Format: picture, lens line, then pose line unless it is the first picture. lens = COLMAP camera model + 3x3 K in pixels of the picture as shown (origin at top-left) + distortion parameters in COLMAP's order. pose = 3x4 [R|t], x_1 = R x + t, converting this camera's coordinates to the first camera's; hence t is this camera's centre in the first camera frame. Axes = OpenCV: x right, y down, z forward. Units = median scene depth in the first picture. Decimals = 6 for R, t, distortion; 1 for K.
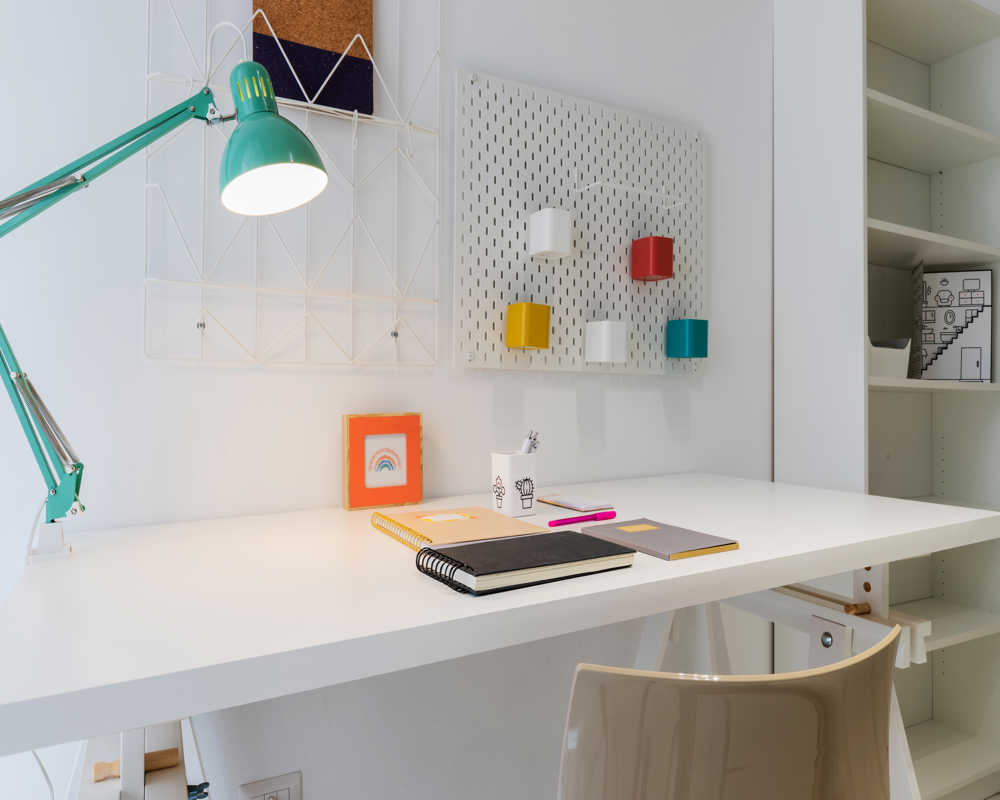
lens RADIAL K [[681.4, 0, 503.8], [0, 681.4, 402.2], [0, 0, 1]] dist [0.000266, -0.005120]
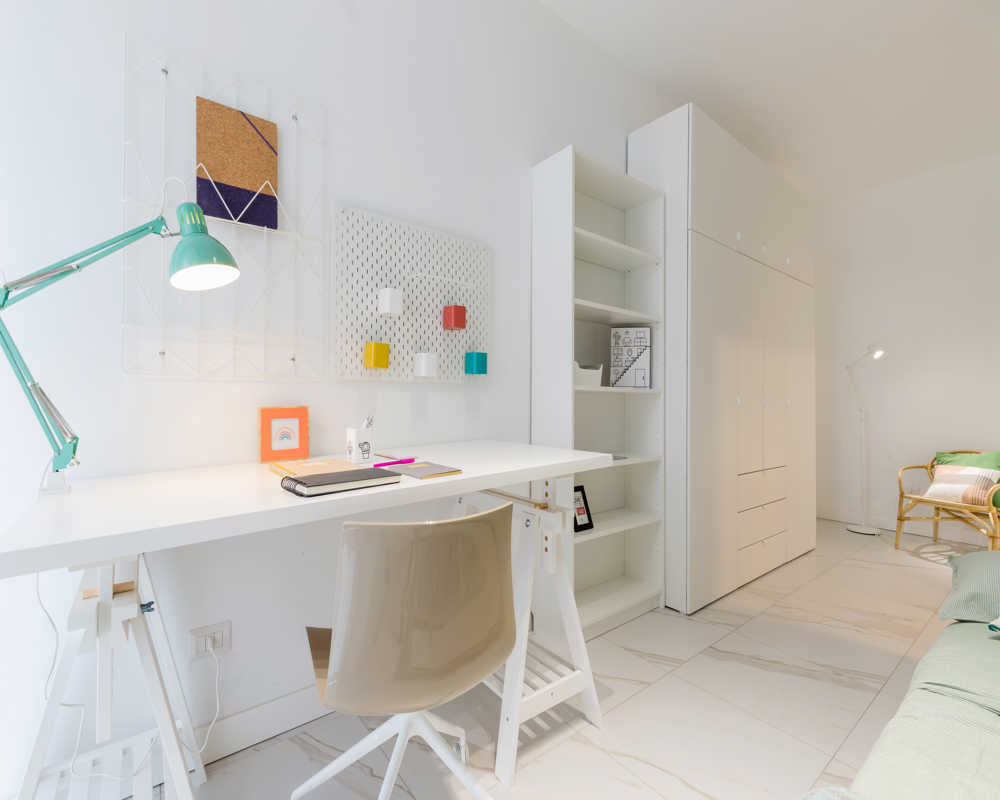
lens RADIAL K [[457.2, 0, 500.0], [0, 457.2, 400.0], [0, 0, 1]] dist [0.003598, -0.000291]
pose [[0.983381, -0.002805, 0.181534, 0.141507], [0.002734, 0.999996, 0.000642, 0.001515], [-0.181535, -0.000135, 0.983384, -0.212930]]
